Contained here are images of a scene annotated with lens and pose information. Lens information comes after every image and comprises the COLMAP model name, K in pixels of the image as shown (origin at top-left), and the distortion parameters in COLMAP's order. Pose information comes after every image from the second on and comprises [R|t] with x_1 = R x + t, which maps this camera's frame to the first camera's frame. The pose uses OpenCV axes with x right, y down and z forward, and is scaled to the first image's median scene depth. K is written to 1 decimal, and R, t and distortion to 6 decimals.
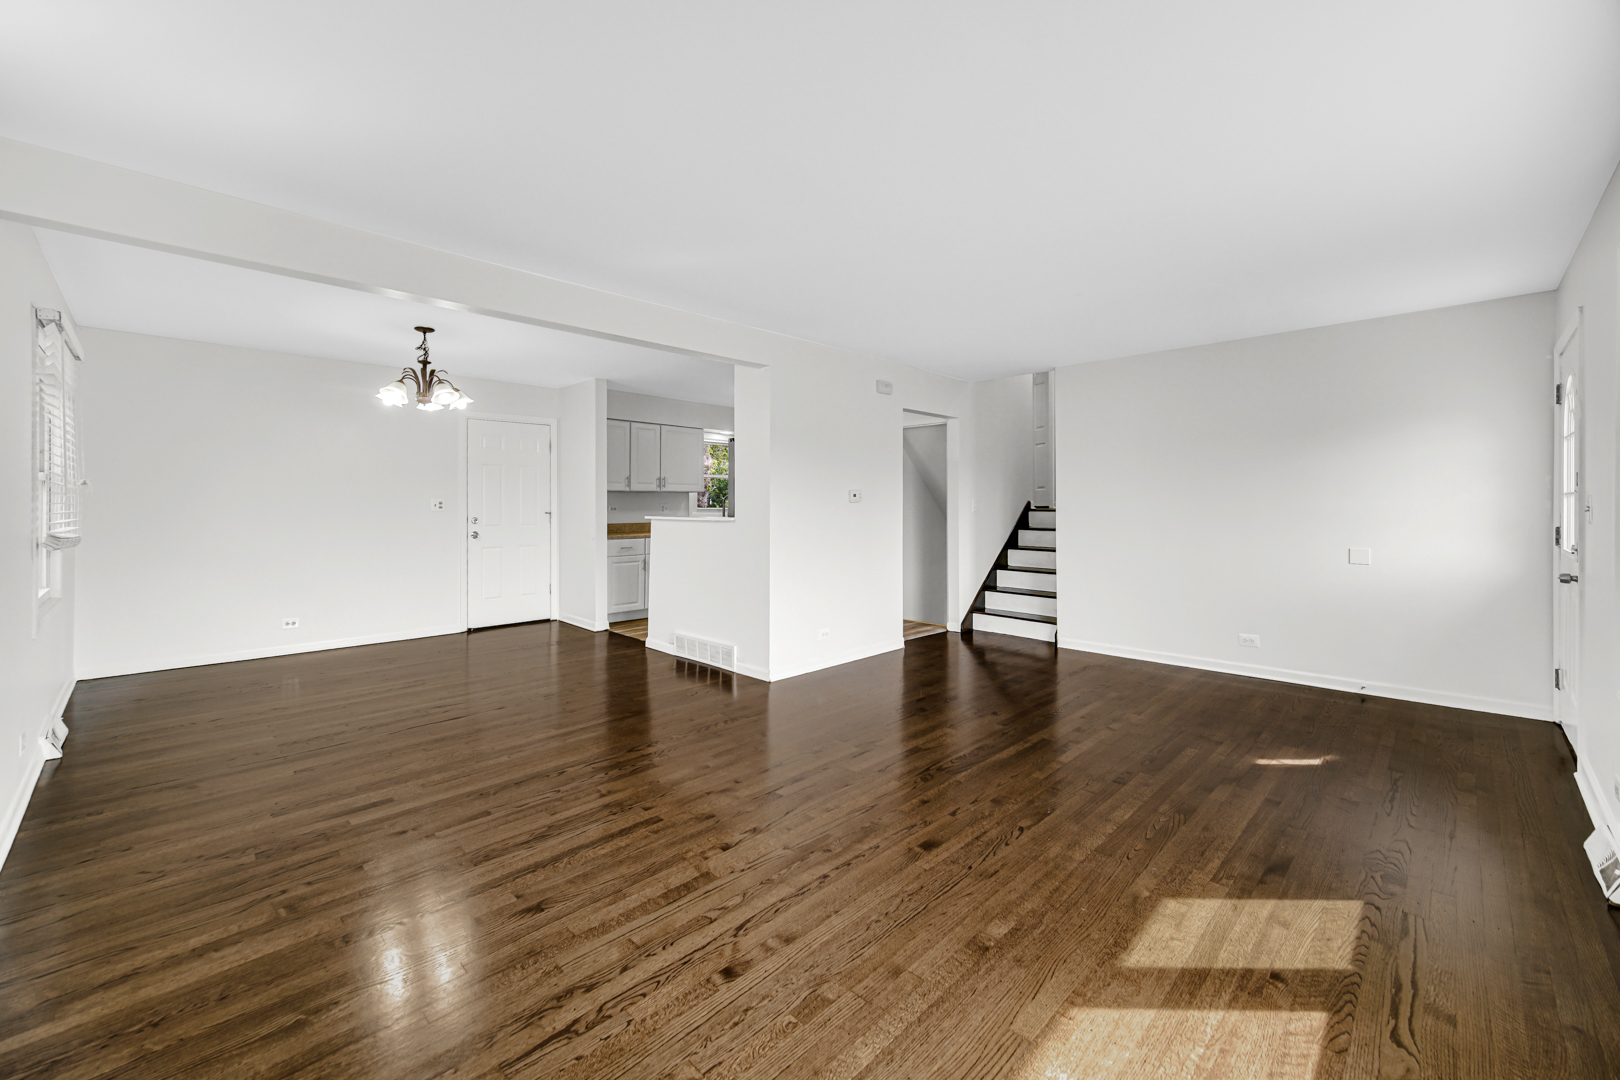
lens RADIAL K [[653.3, 0, 800.5], [0, 653.3, 499.6], [0, 0, 1]] dist [-0.001564, -0.000117]
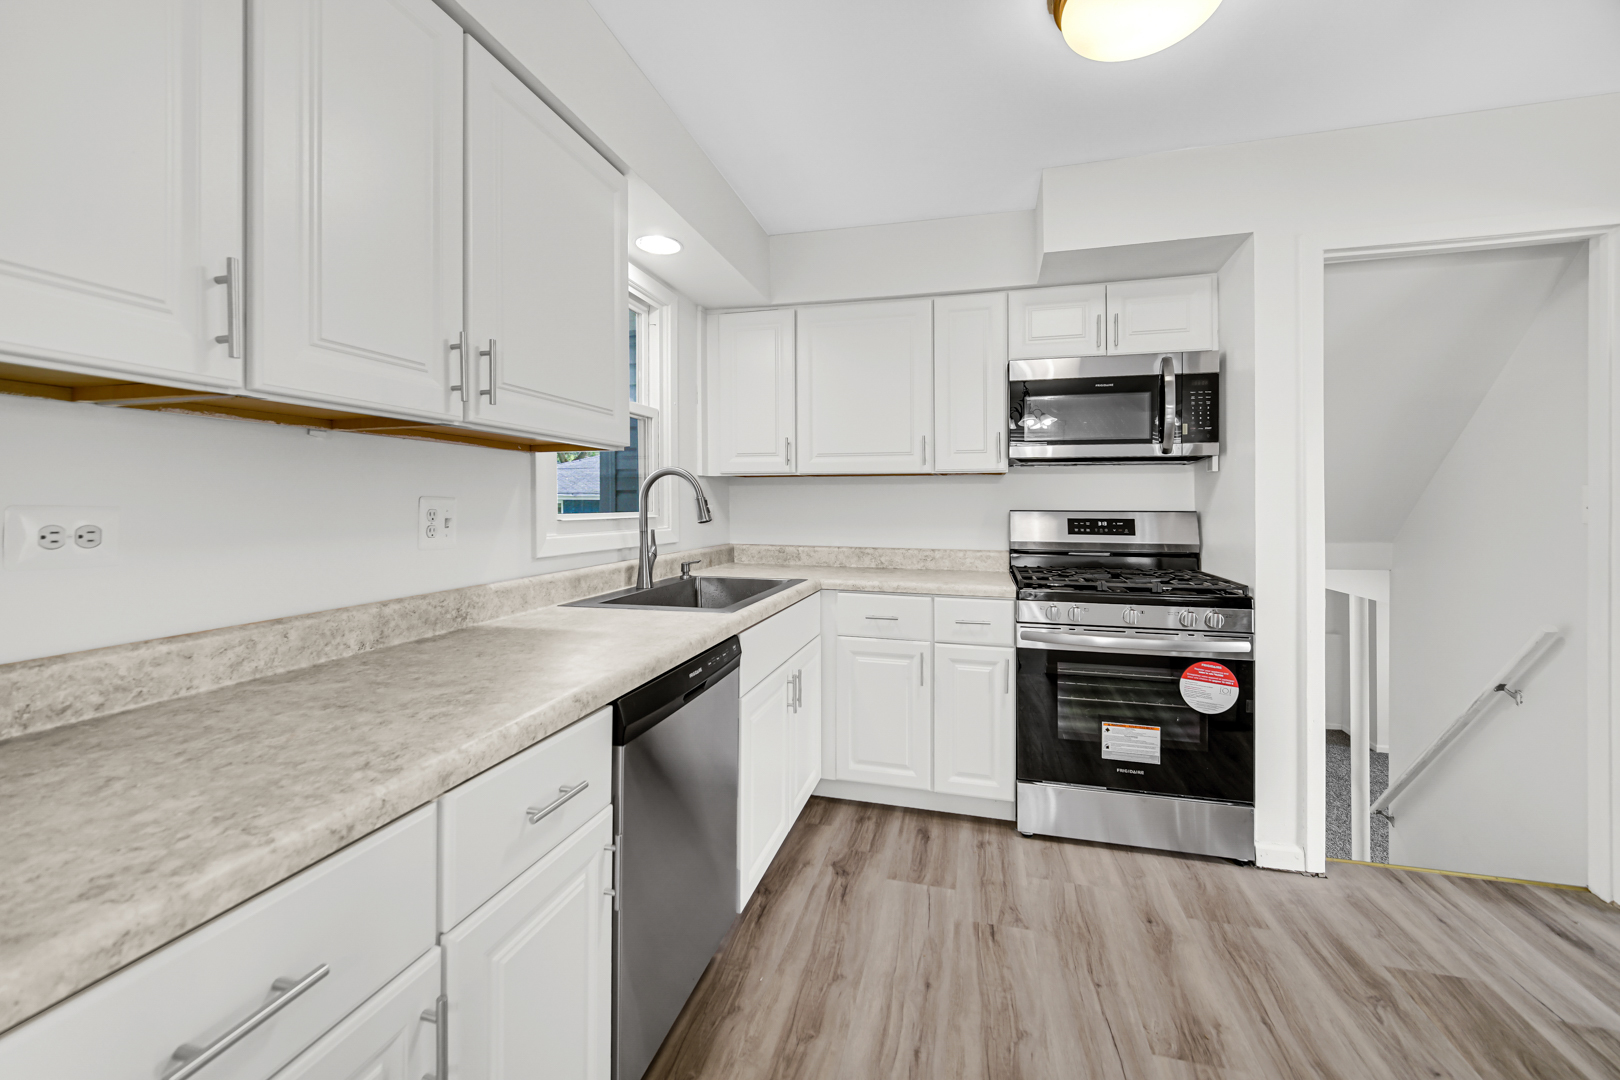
lens RADIAL K [[653.3, 0, 800.5], [0, 653.3, 499.6], [0, 0, 1]] dist [-0.001564, -0.000117]
pose [[0.873004, -0.000854, 0.487712, -0.384914], [-0.001150, 0.999992, 0.003811, 0.010864], [-0.487711, -0.003888, 0.872996, 1.409290]]
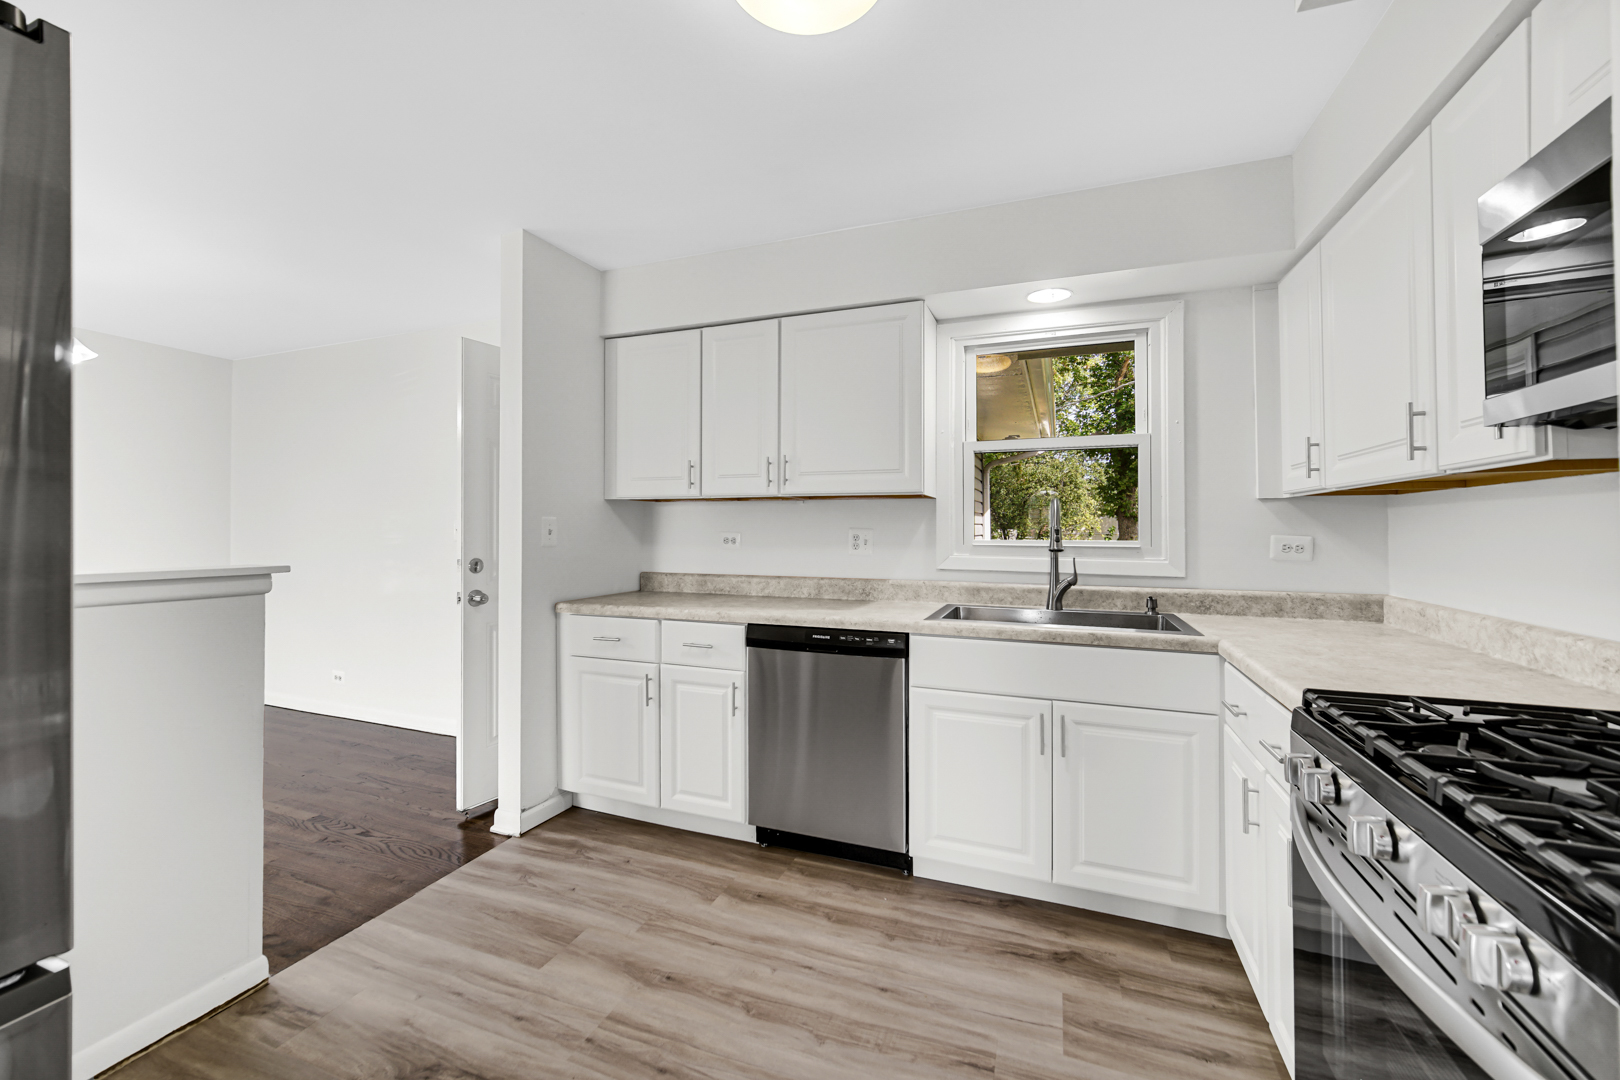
lens RADIAL K [[647.4, 0, 801.8], [0, 647.4, 521.3], [0, 0, 1]] dist [-0.002689, -0.000306]
pose [[0.397424, -0.013687, -0.917533, 0.223790], [0.005743, 0.999906, -0.012428, 0.011888], [0.917617, -0.000331, 0.397465, 1.501460]]
